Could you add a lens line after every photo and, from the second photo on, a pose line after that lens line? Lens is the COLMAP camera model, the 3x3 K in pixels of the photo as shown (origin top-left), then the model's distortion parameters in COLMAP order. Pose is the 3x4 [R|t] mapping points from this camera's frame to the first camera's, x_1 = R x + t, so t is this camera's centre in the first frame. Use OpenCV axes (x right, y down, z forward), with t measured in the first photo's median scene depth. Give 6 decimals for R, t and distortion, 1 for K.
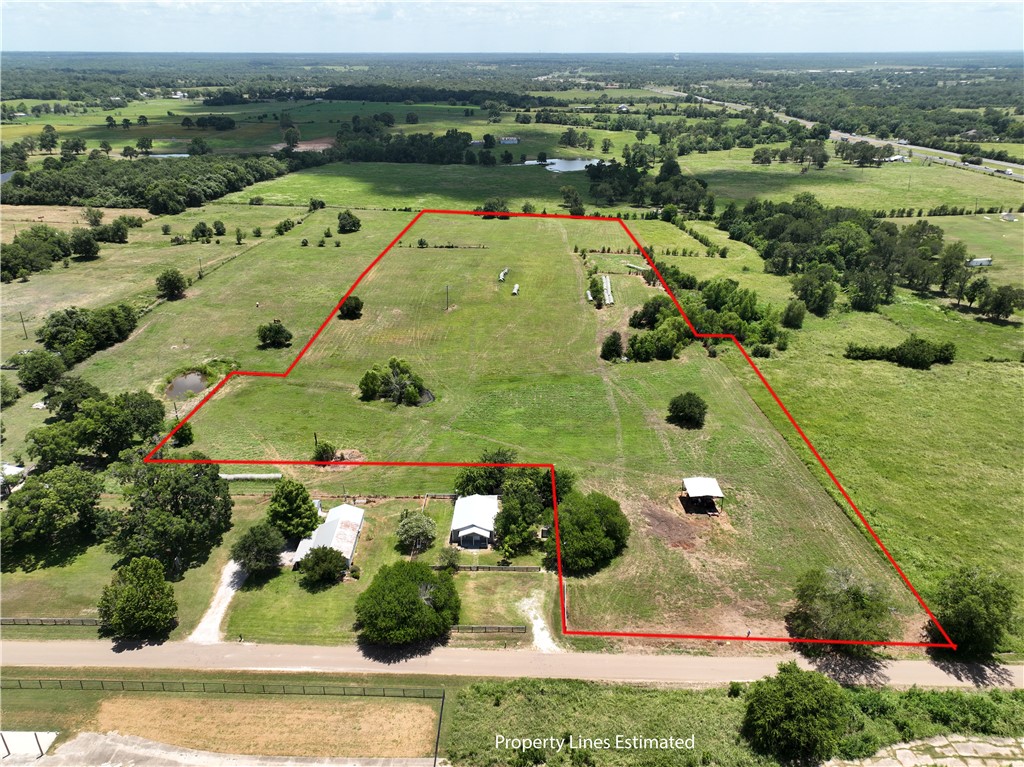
lens RADIAL K [[721.4, 0, 514.2], [0, 721.4, 383.2], [0, 0, 1]] dist [-0.002912, 0.020713]
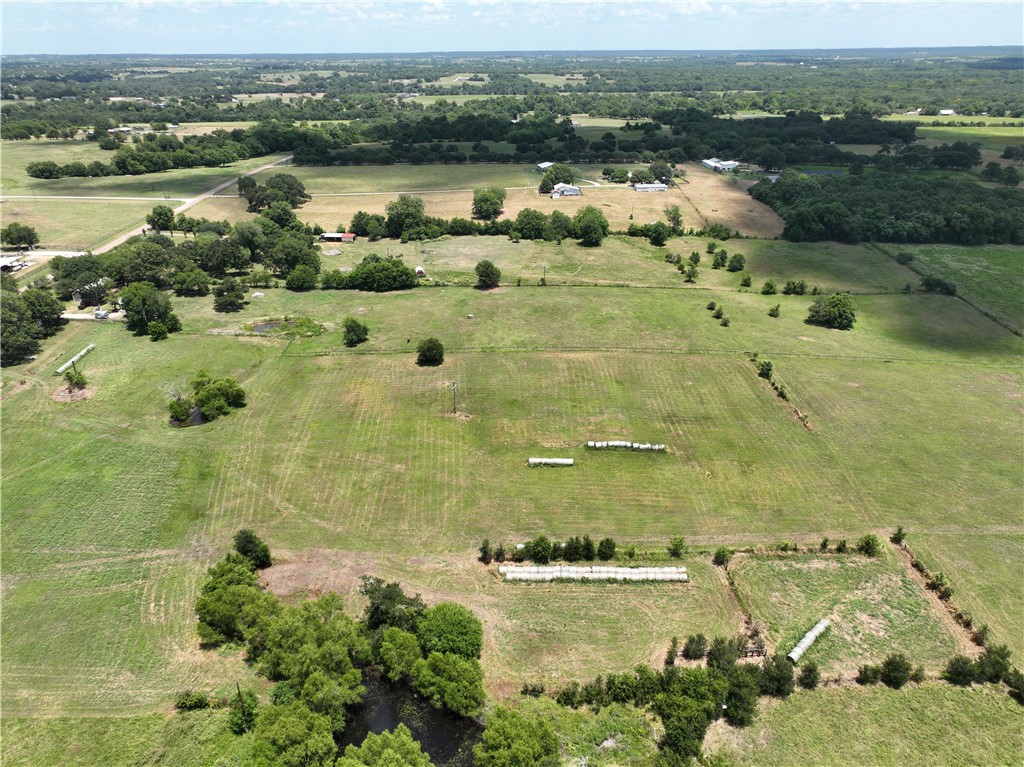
lens RADIAL K [[721.4, 0, 514.2], [0, 721.4, 383.2], [0, 0, 1]] dist [-0.002912, 0.020713]
pose [[0.021163, 0.421741, -0.906469, 0.622686], [-0.413990, 0.828986, 0.376026, -0.480822], [0.910035, 0.367311, 0.192140, 1.031018]]
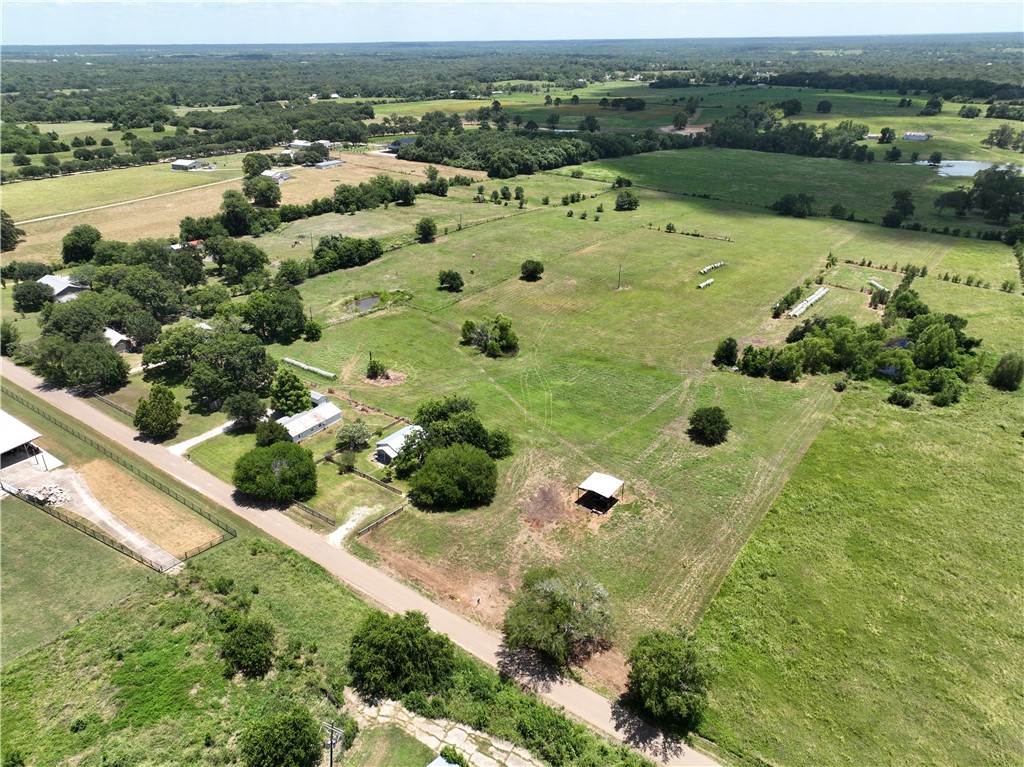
lens RADIAL K [[721.4, 0, 514.2], [0, 721.4, 383.2], [0, 0, 1]] dist [-0.002912, 0.020713]
pose [[0.813597, 0.243156, -0.528144, 0.414797], [-0.233677, 0.968510, 0.085924, -0.028997], [0.532406, 0.053507, 0.844796, 0.064093]]
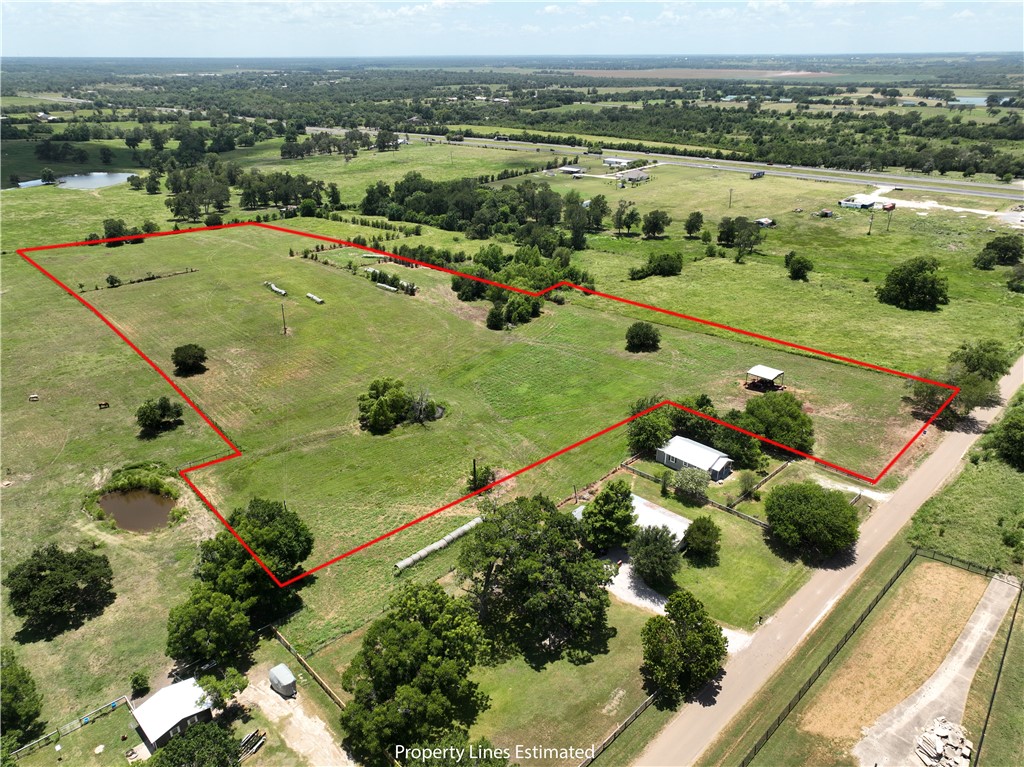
lens RADIAL K [[721.4, 0, 514.2], [0, 721.4, 383.2], [0, 0, 1]] dist [-0.002912, 0.020713]
pose [[0.695712, -0.300309, 0.652533, -0.541226], [0.304585, 0.946037, 0.110645, -0.066990], [-0.650548, 0.121775, 0.749639, 0.227317]]
